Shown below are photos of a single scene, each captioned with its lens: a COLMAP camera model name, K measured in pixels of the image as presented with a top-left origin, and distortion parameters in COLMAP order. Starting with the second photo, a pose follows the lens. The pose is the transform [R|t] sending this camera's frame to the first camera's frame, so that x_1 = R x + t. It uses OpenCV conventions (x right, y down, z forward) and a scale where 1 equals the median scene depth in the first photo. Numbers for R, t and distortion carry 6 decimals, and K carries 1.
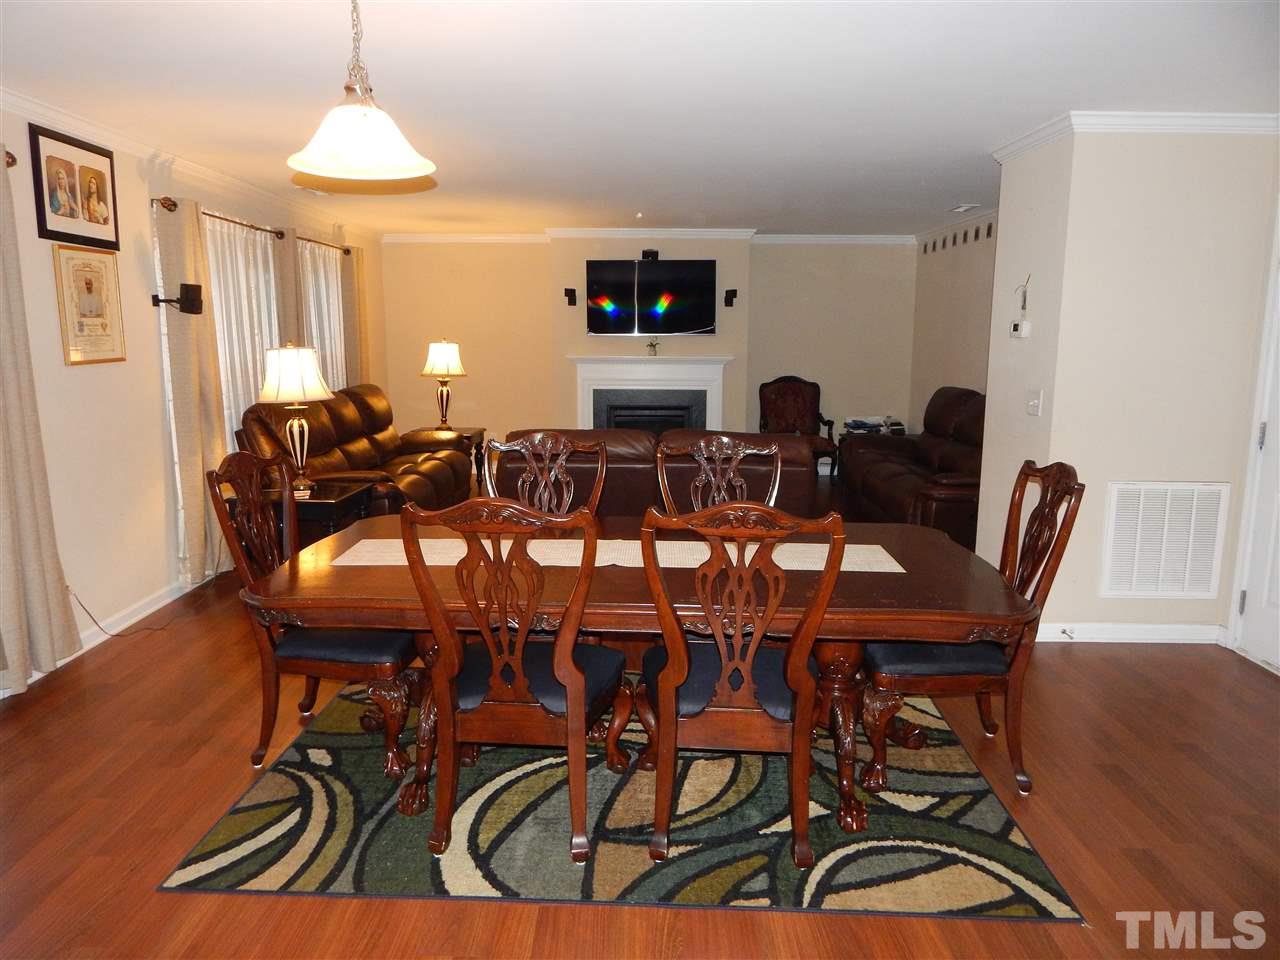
lens RADIAL K [[841.4, 0, 631.0], [0, 841.4, 476.4], [0, 0, 1]] dist [-0.002058, -0.004839]
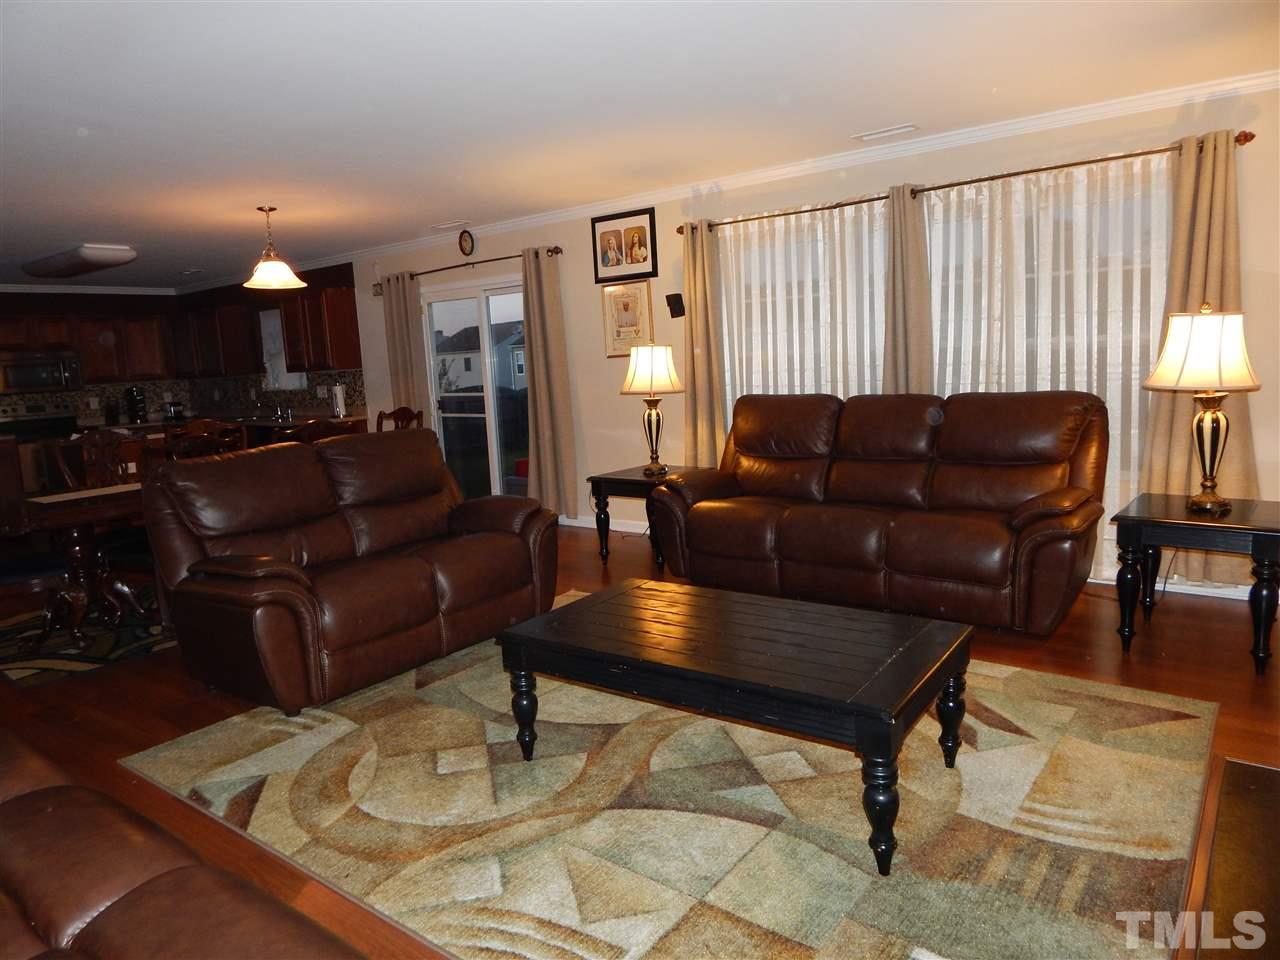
lens RADIAL K [[841.4, 0, 631.0], [0, 841.4, 476.4], [0, 0, 1]] dist [-0.002058, -0.004839]
pose [[-0.600315, 0.143970, -0.786699, 0.414107], [-0.083624, 0.966973, 0.240772, -0.201026], [0.795380, 0.210326, -0.568449, 1.316517]]
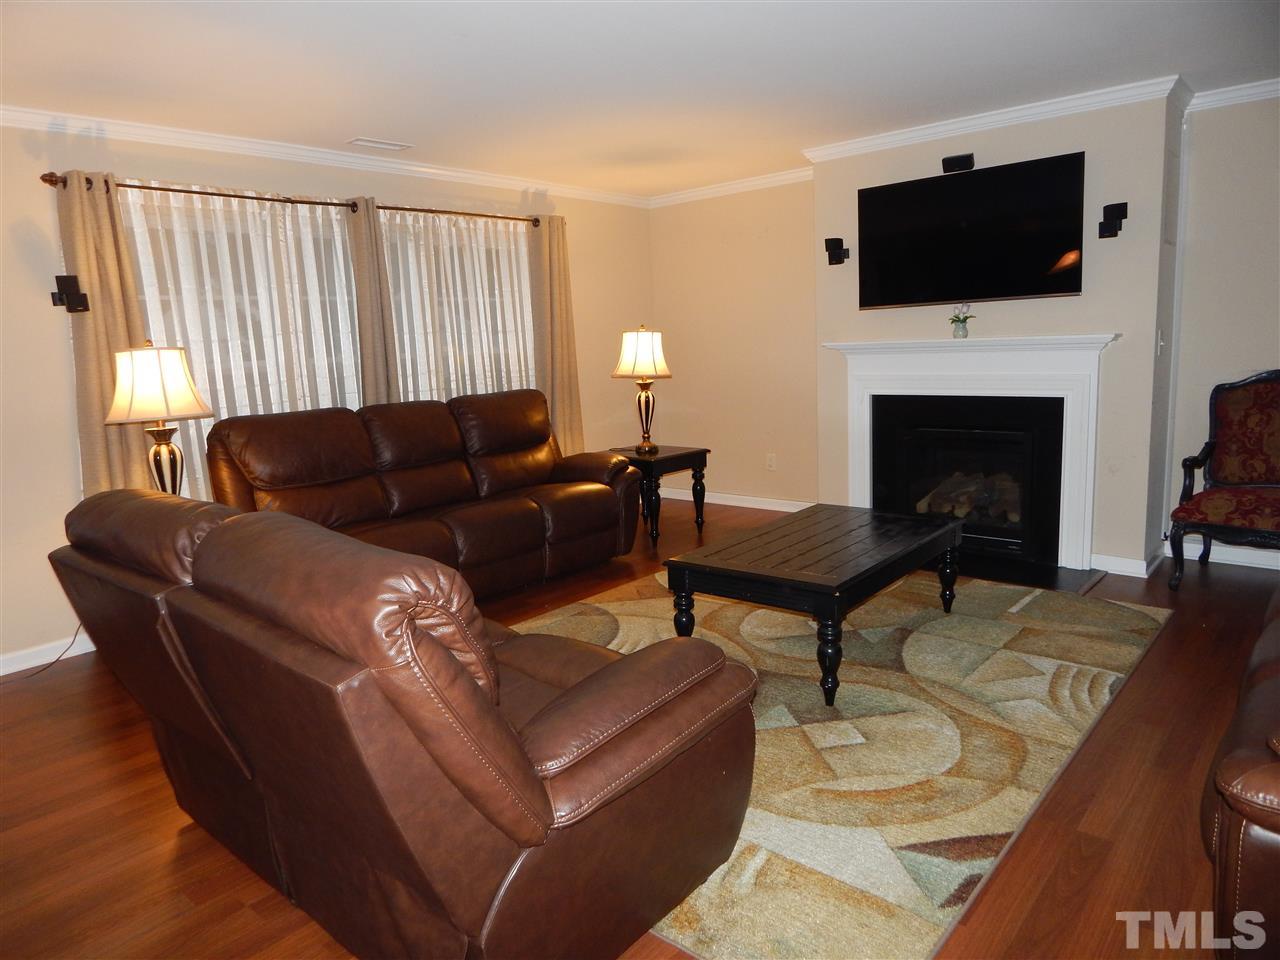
lens RADIAL K [[841.4, 0, 631.0], [0, 841.4, 476.4], [0, 0, 1]] dist [-0.002058, -0.004839]
pose [[0.756982, 0.068565, -0.649828, 0.326483], [-0.062132, 0.997526, 0.032875, -0.072783], [0.650475, 0.015489, 0.759370, 0.564532]]
